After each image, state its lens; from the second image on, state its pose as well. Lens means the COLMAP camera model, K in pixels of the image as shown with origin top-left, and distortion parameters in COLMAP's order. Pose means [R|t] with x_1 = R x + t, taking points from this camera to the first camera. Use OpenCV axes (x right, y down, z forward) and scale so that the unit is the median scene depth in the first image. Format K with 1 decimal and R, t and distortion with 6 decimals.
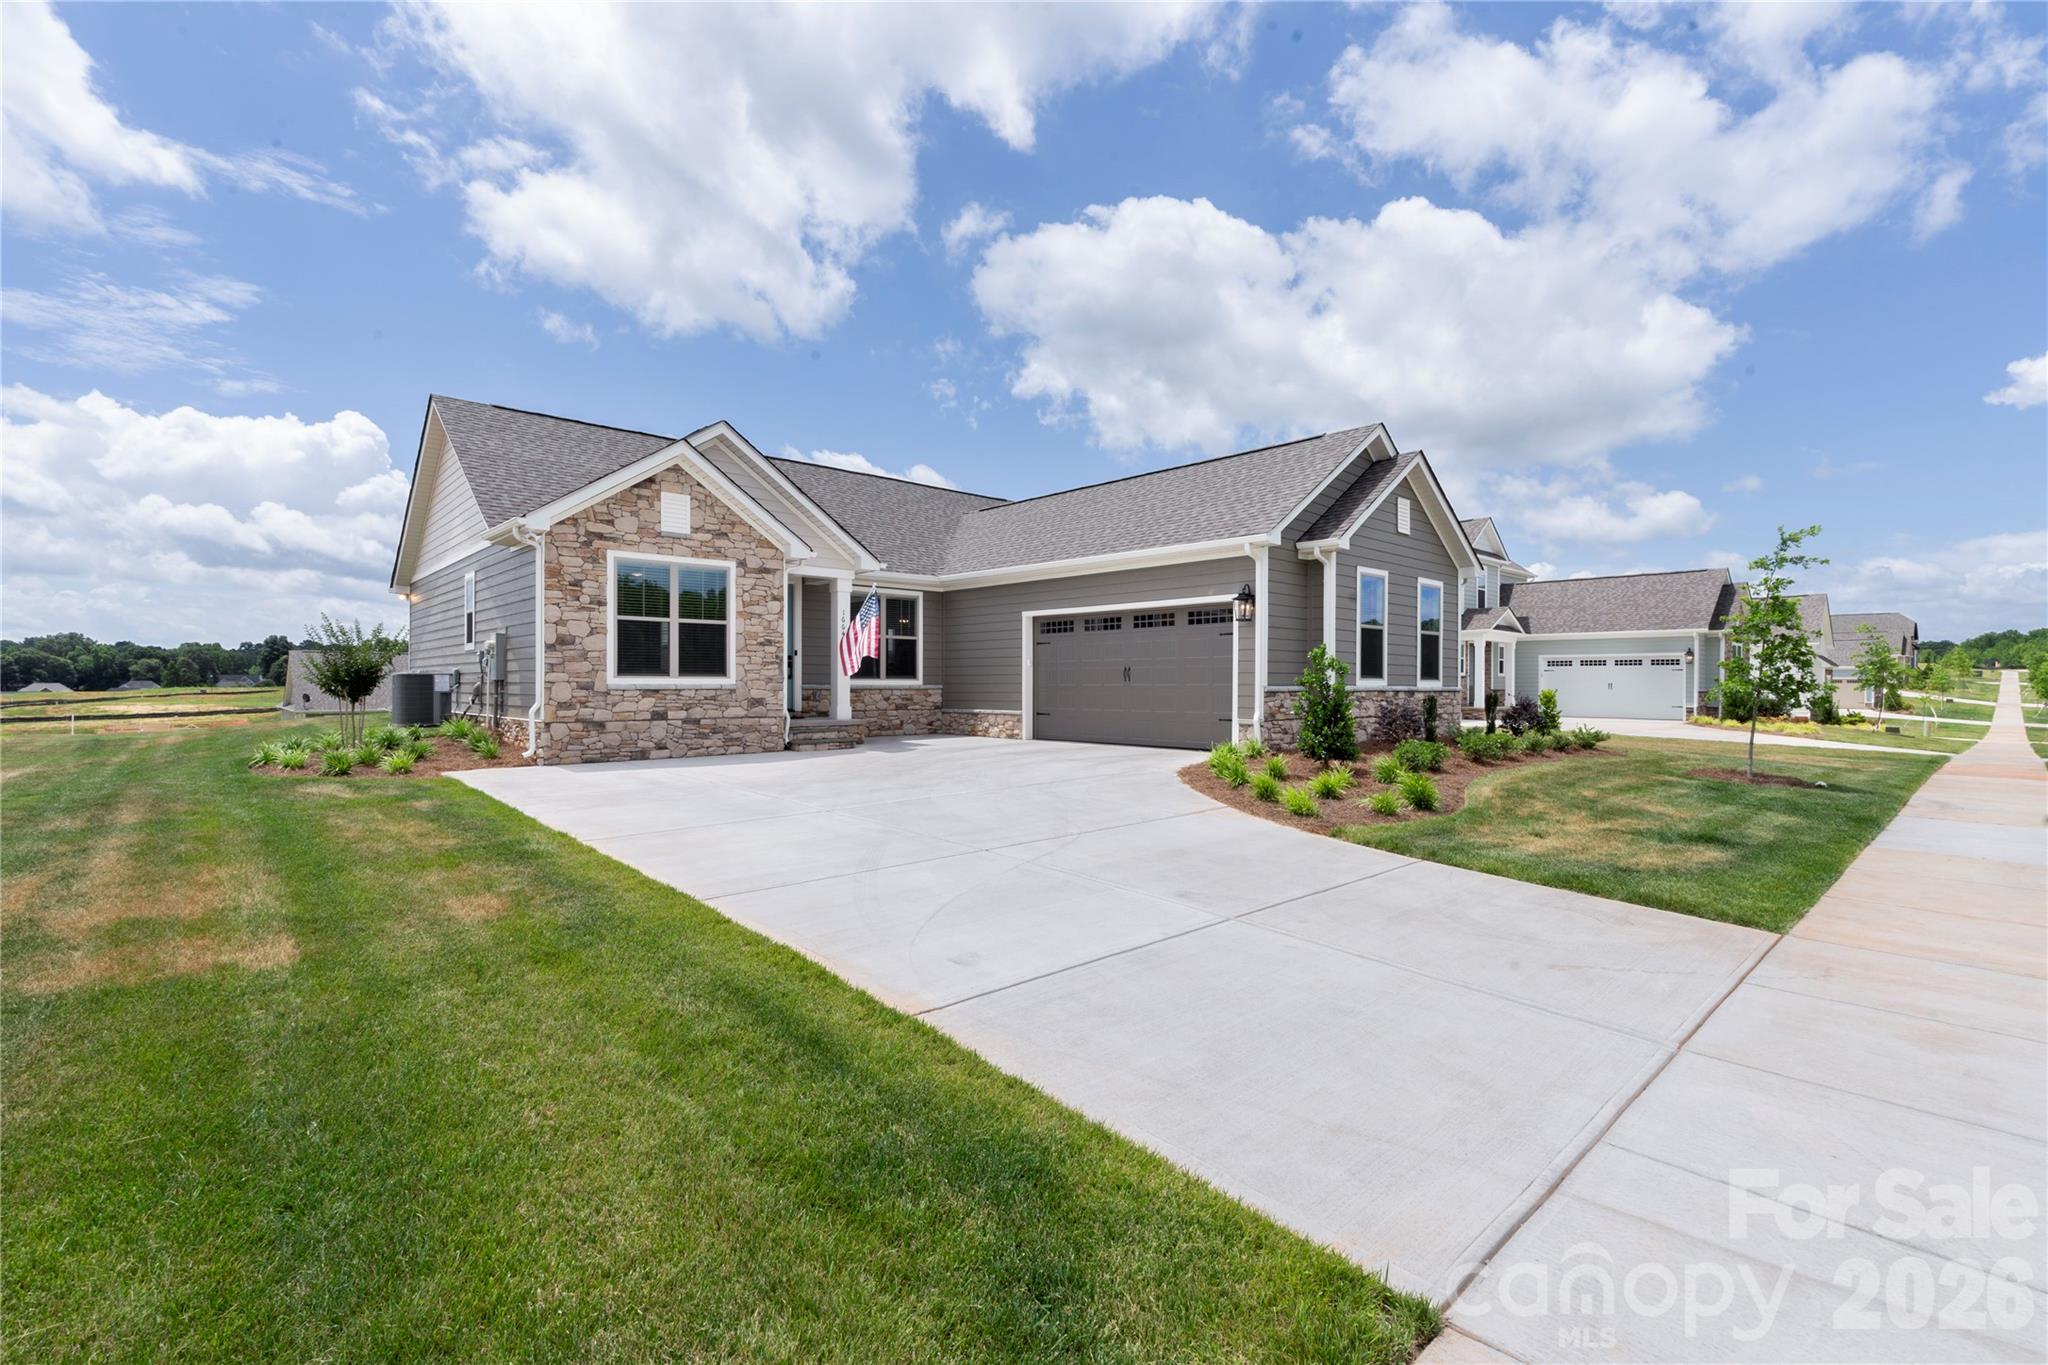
lens RADIAL K [[908.7, 0, 1024.0], [0, 908.7, 682.5], [0, 0, 1]] dist [0.001150, 0.000152]
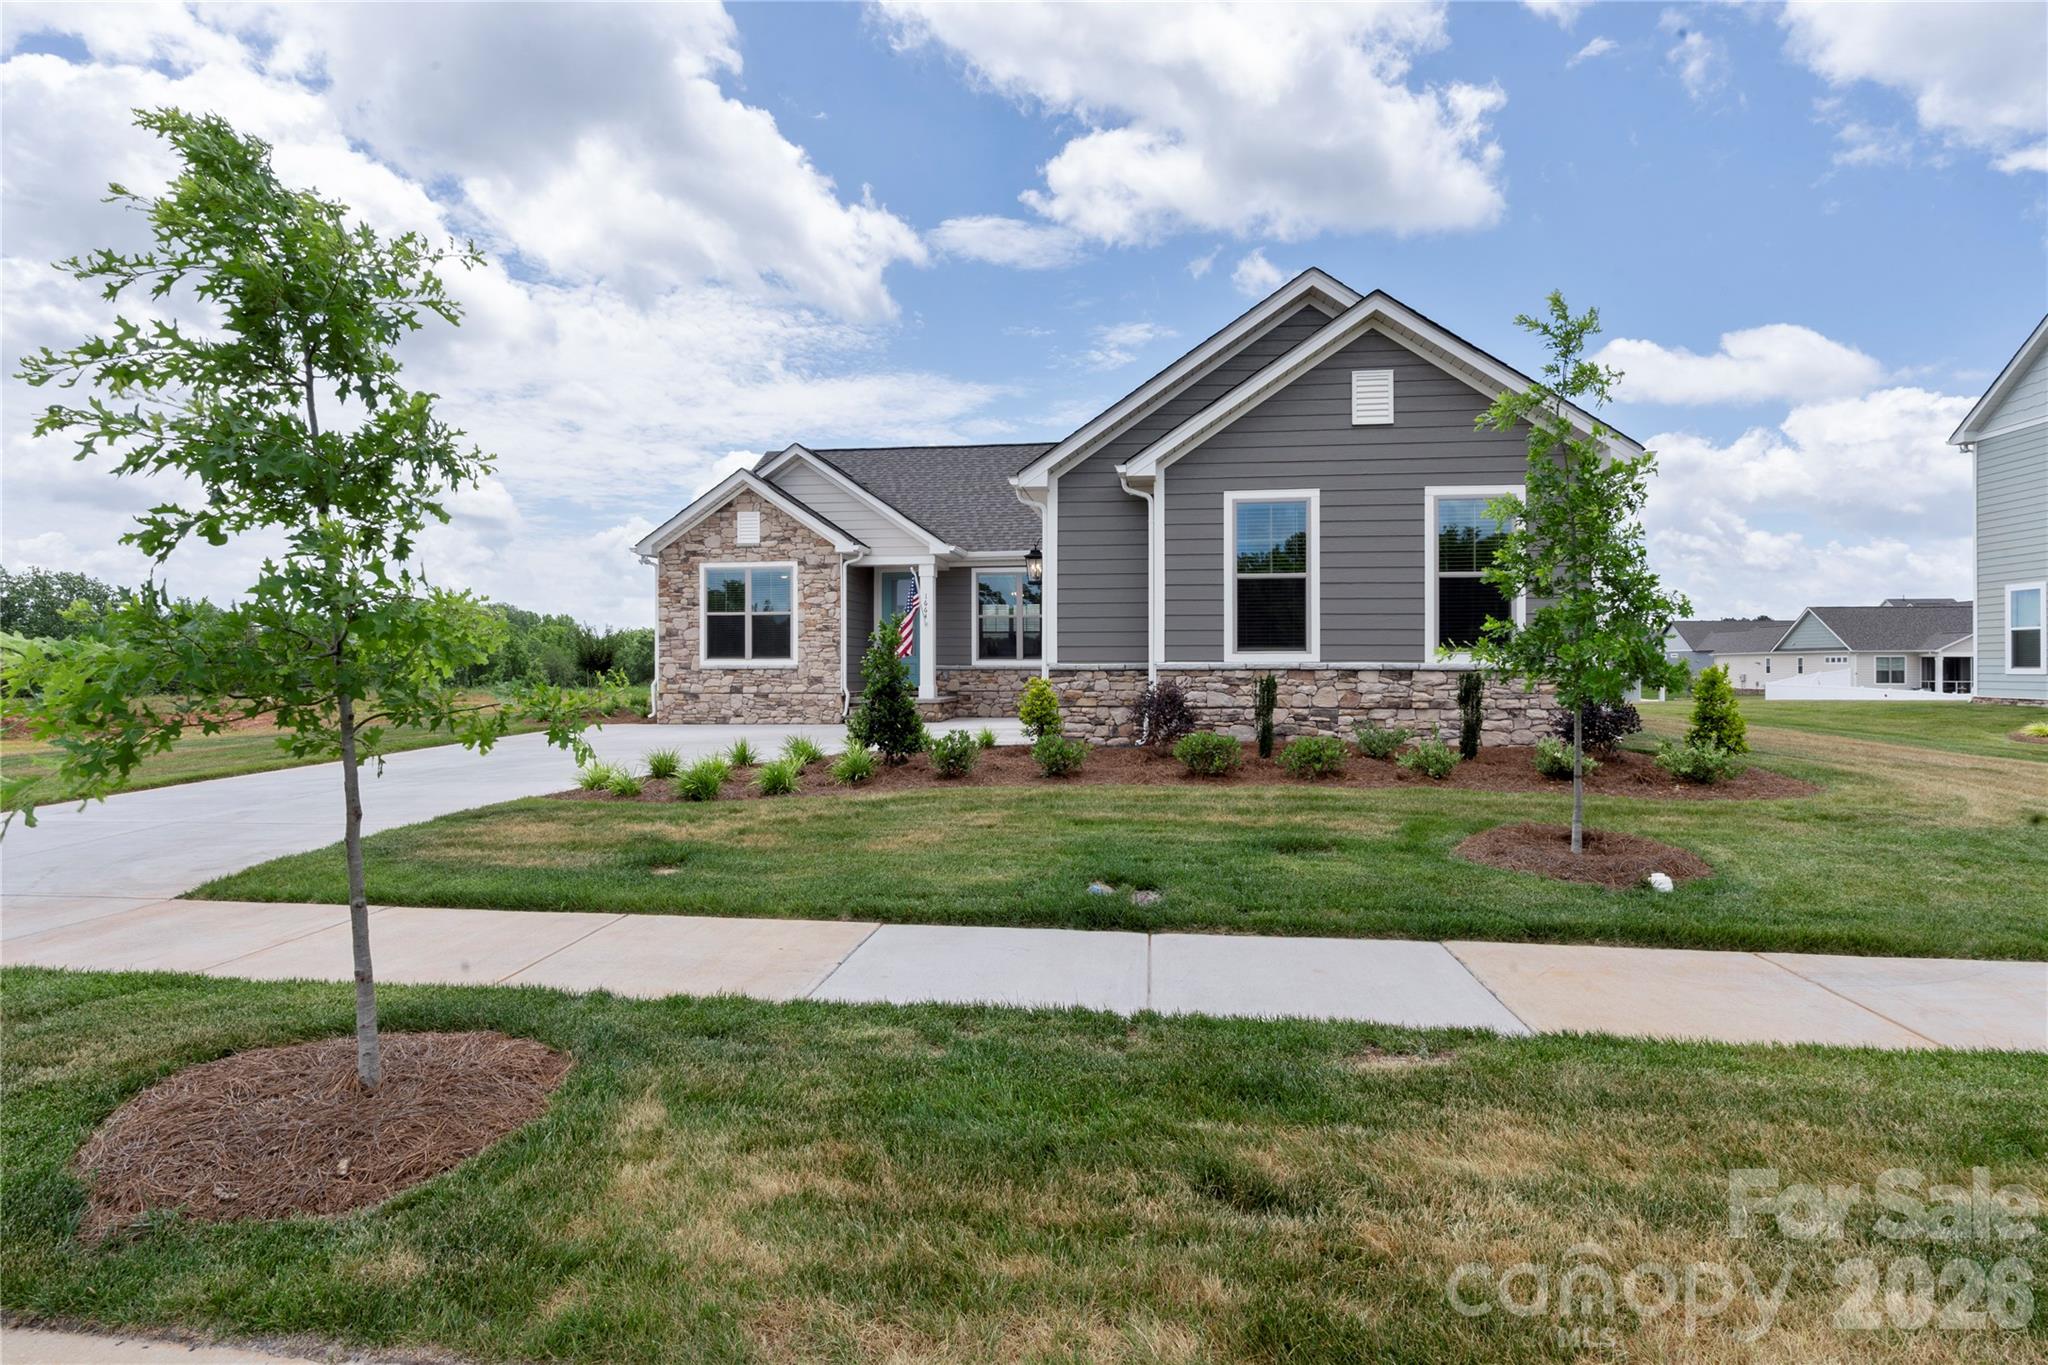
lens RADIAL K [[1033.1, 0, 1011.4], [0, 1033.1, 667.3], [0, 0, 1]] dist [0.009987, 0.000019]
pose [[0.631831, -0.003694, -0.775097, 0.925376], [0.004089, 0.999991, -0.001433, 0.008366], [0.775095, -0.002264, 0.631840, 0.378070]]
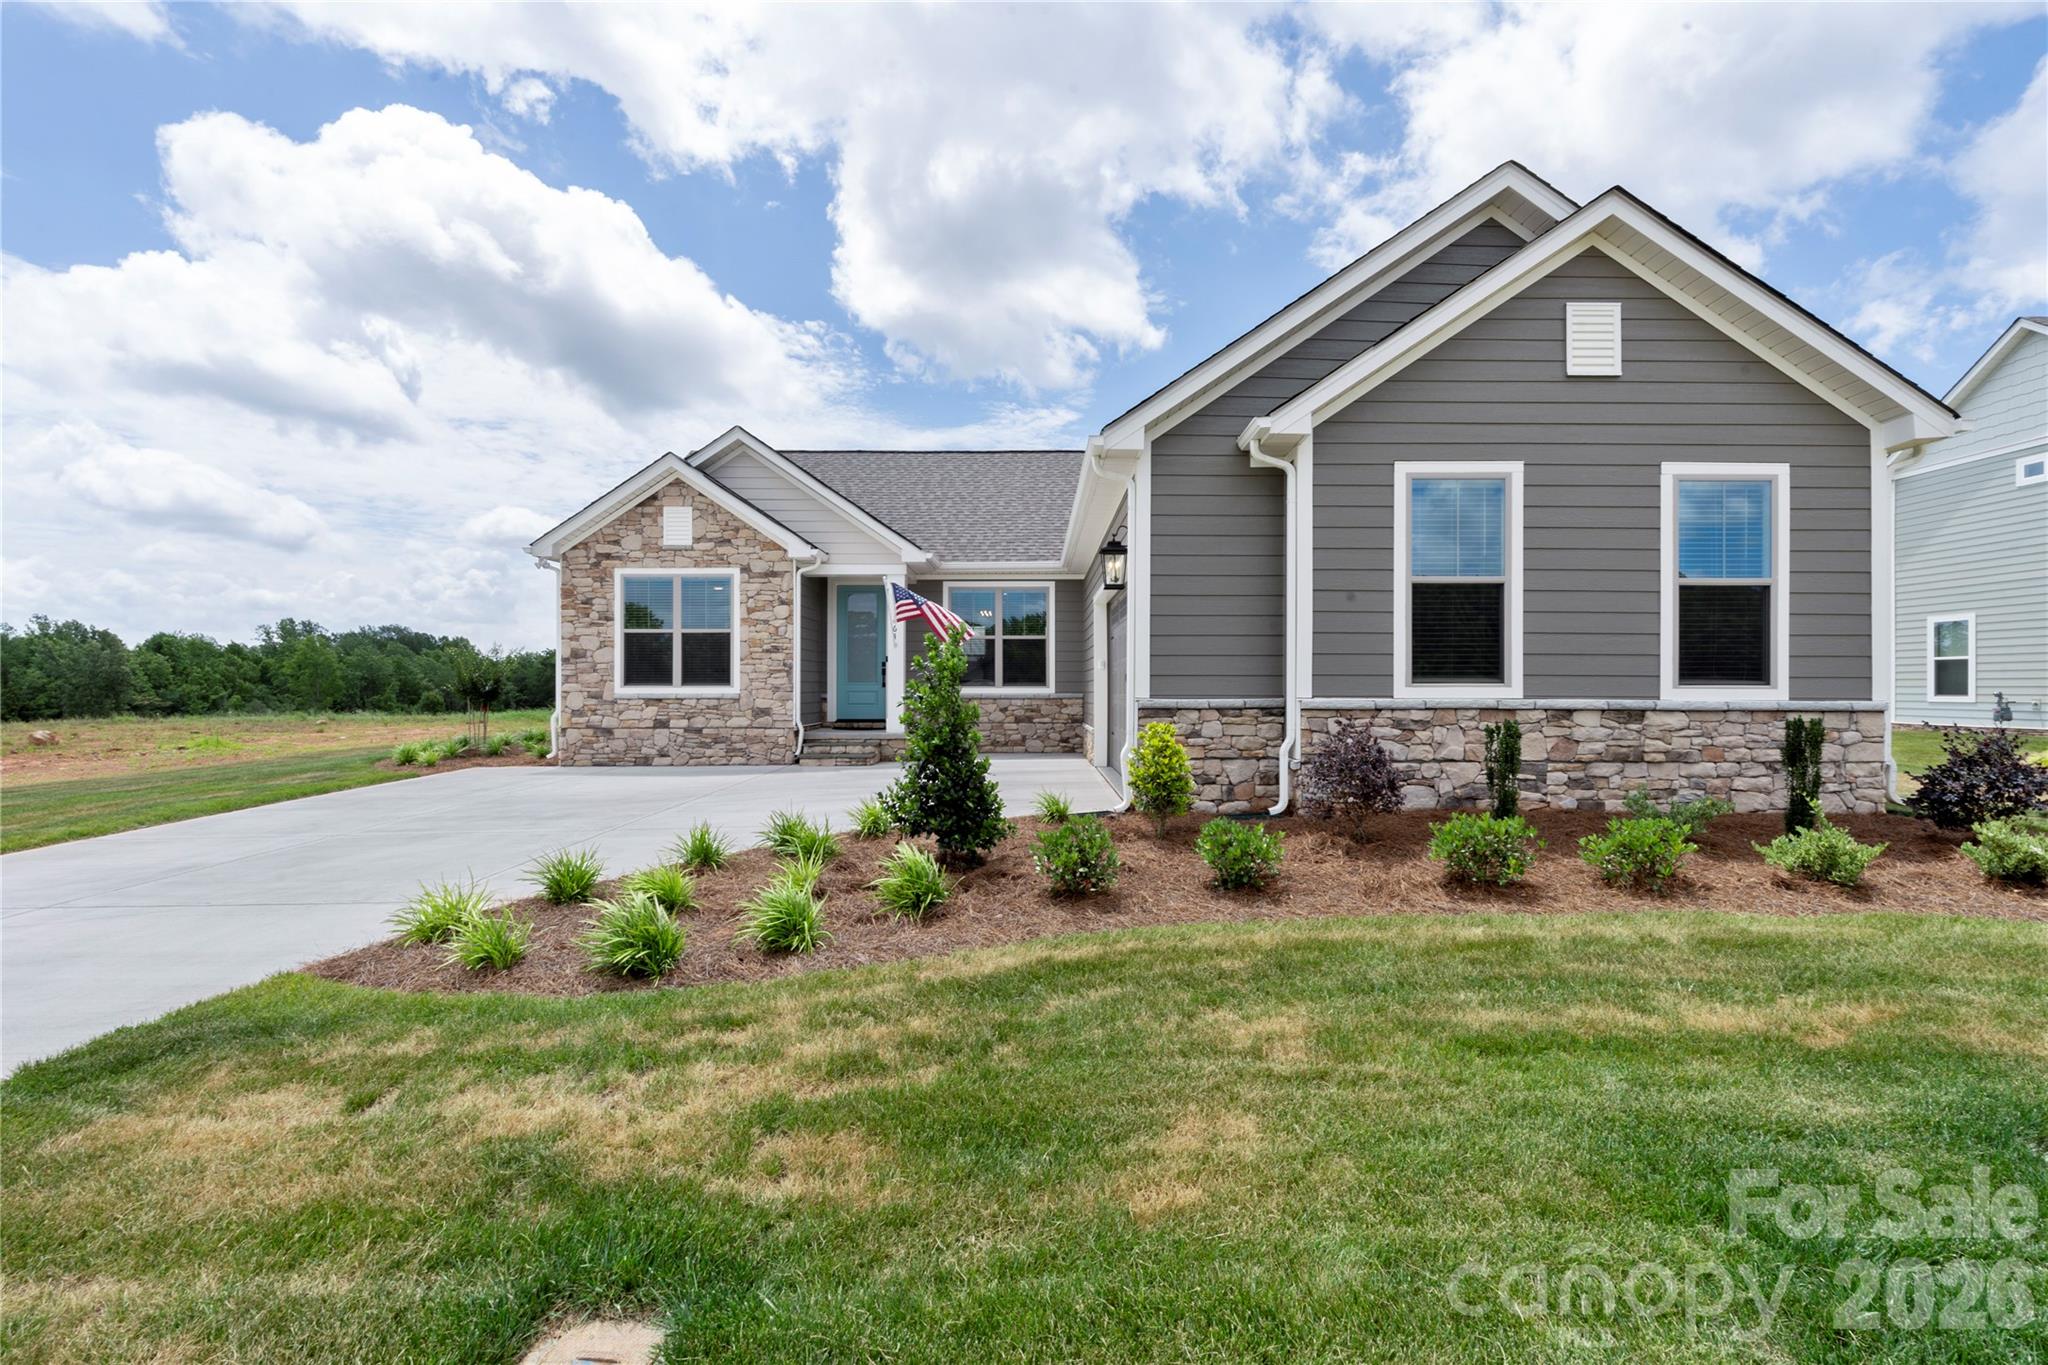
lens RADIAL K [[908.7, 0, 1024.0], [0, 908.7, 682.5], [0, 0, 1]] dist [0.001150, 0.000152]
pose [[0.735630, -0.006237, -0.677354, 0.584122], [0.002955, 0.999978, -0.005998, -0.003120], [0.677377, 0.002411, 0.735632, 0.504652]]
